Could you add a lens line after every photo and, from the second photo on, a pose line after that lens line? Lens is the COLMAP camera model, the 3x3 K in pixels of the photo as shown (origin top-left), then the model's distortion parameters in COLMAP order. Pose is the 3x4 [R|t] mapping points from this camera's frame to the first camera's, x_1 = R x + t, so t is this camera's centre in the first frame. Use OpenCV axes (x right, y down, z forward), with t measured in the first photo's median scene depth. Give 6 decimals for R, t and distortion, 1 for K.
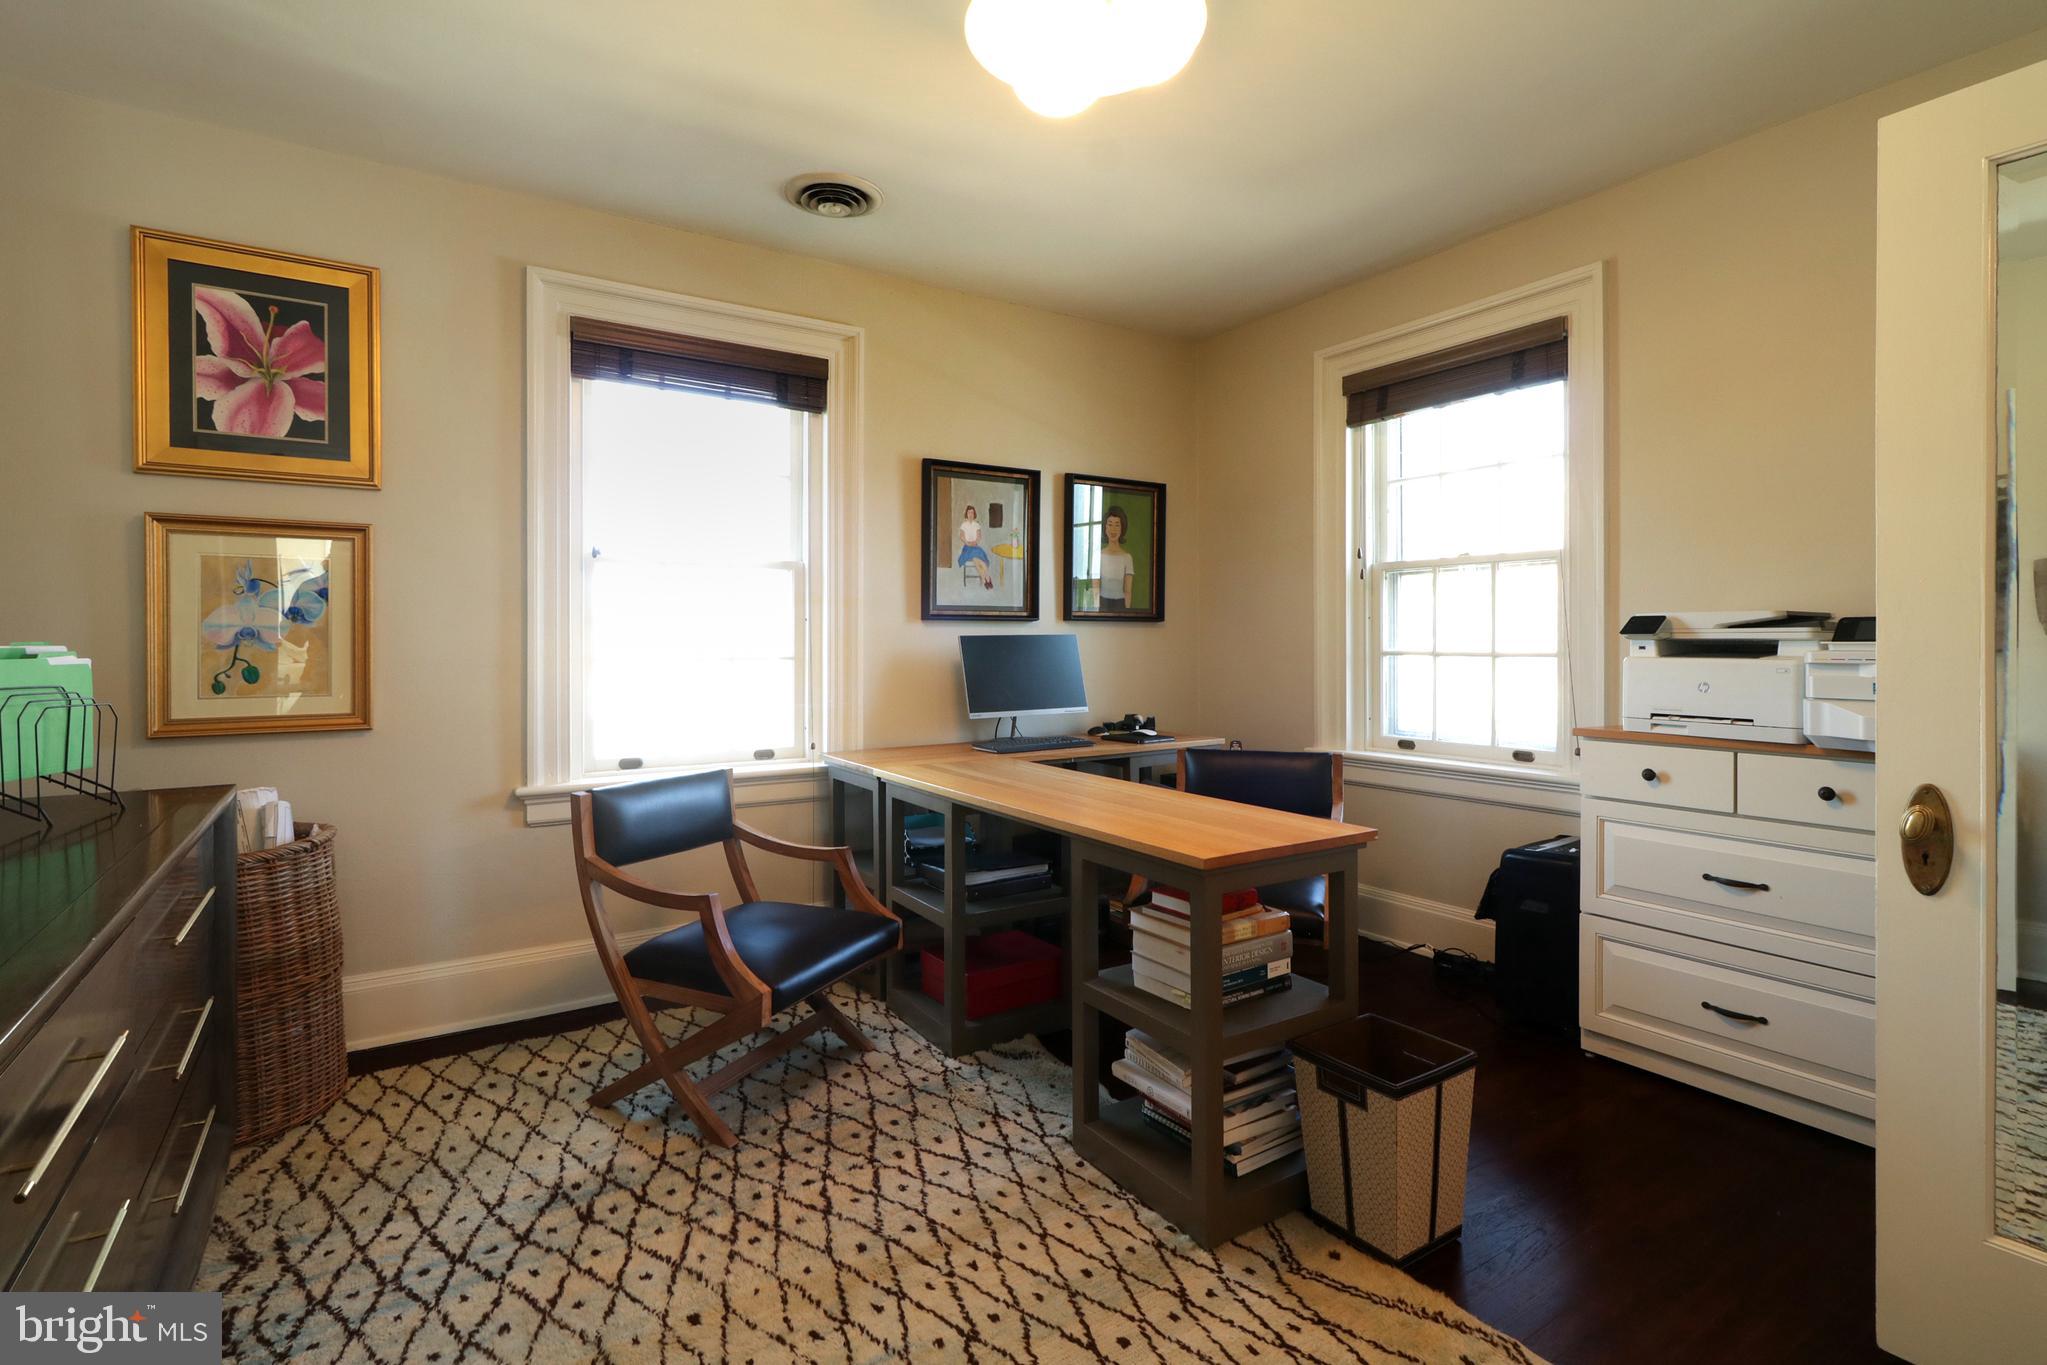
lens RADIAL K [[983.1, 0, 1013.7], [0, 983.1, 645.9], [0, 0, 1]] dist [0.004154, -0.000328]
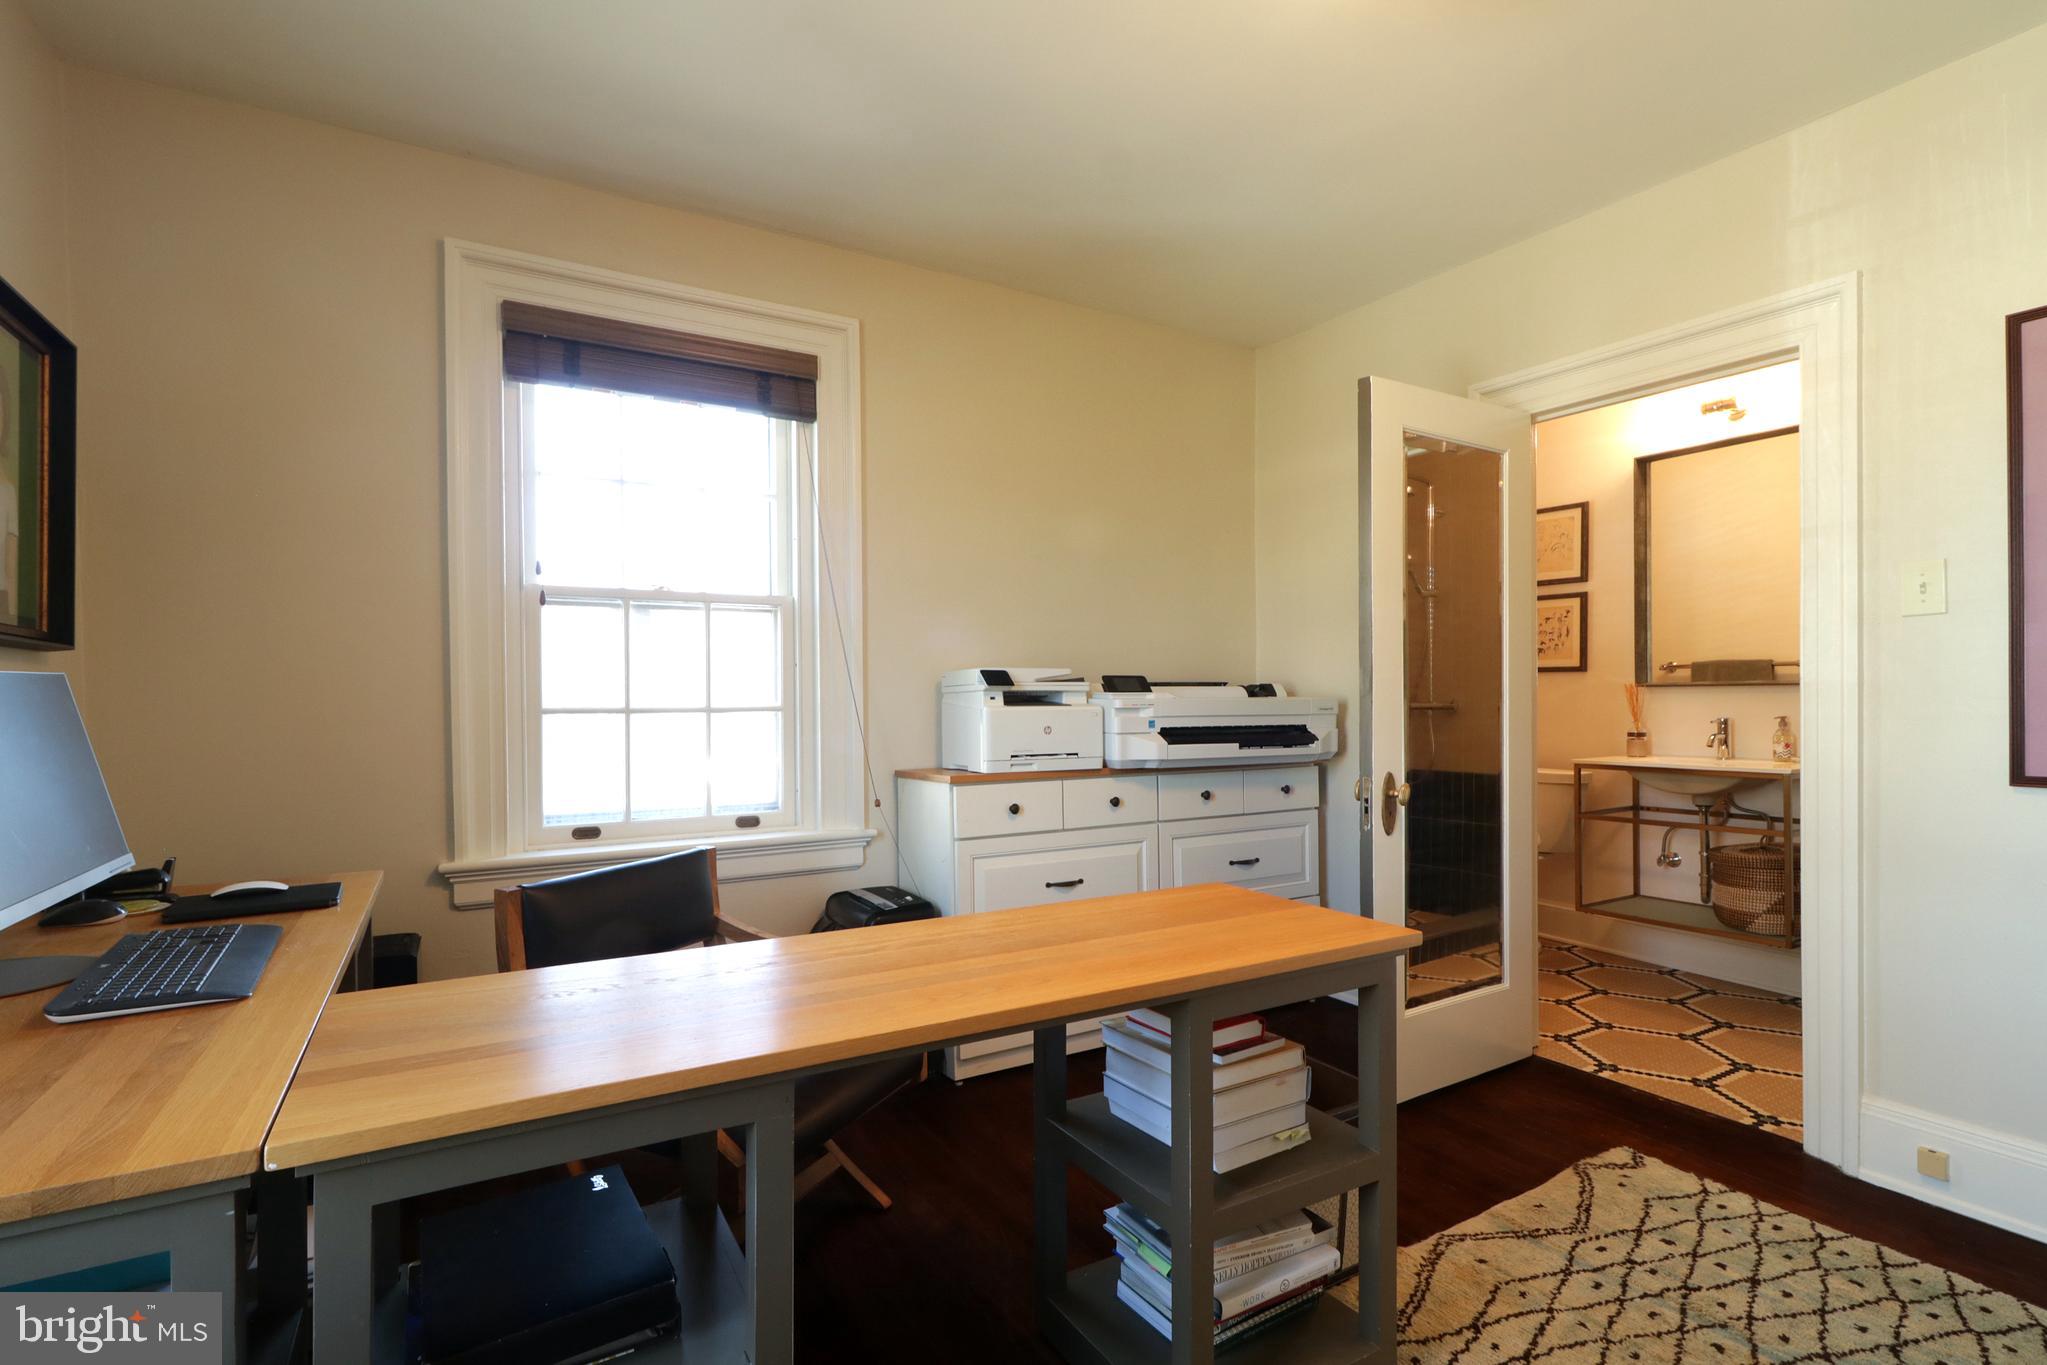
lens RADIAL K [[983.1, 0, 1027.3], [0, 983.1, 700.7], [0, 0, 1]] dist [0.004154, -0.000328]
pose [[0.015701, 0.001947, 0.999875, -0.376388], [0.010254, 0.999945, -0.002108, 0.006033], [-0.999824, 0.010286, 0.015680, 0.729267]]
